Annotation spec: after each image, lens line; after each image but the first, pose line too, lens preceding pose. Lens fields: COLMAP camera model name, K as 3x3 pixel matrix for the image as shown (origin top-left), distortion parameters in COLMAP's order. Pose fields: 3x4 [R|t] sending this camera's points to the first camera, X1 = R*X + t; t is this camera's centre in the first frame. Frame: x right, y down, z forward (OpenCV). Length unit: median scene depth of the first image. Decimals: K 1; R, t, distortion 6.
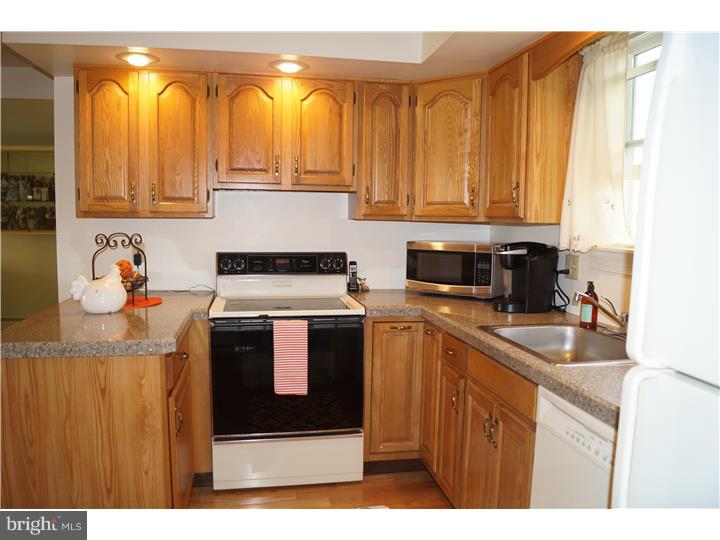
lens RADIAL K [[559.2, 0, 355.0], [0, 559.2, 269.1], [0, 0, 1]] dist [-0.080115, 0.009313]
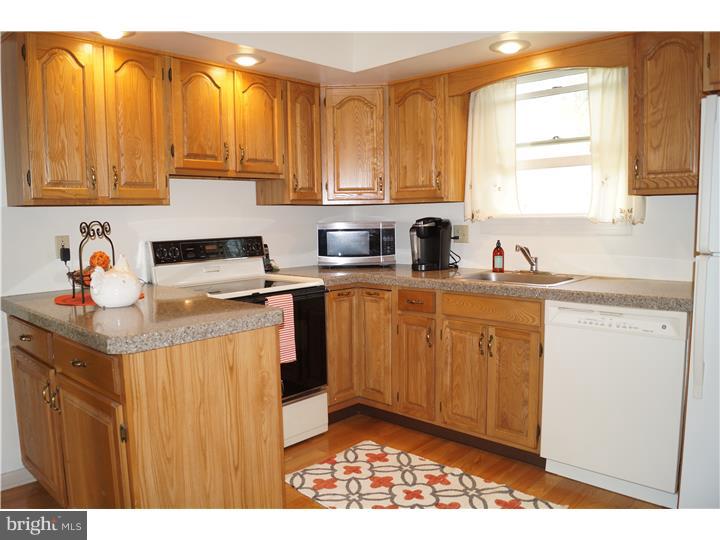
lens RADIAL K [[559.2, 0, 355.0], [0, 559.2, 269.1], [0, 0, 1]] dist [-0.080115, 0.009313]
pose [[0.807972, -0.082905, 0.583359, -0.589503], [0.081118, 0.996276, 0.029237, 0.019985], [-0.583610, 0.023698, 0.811688, 0.024600]]
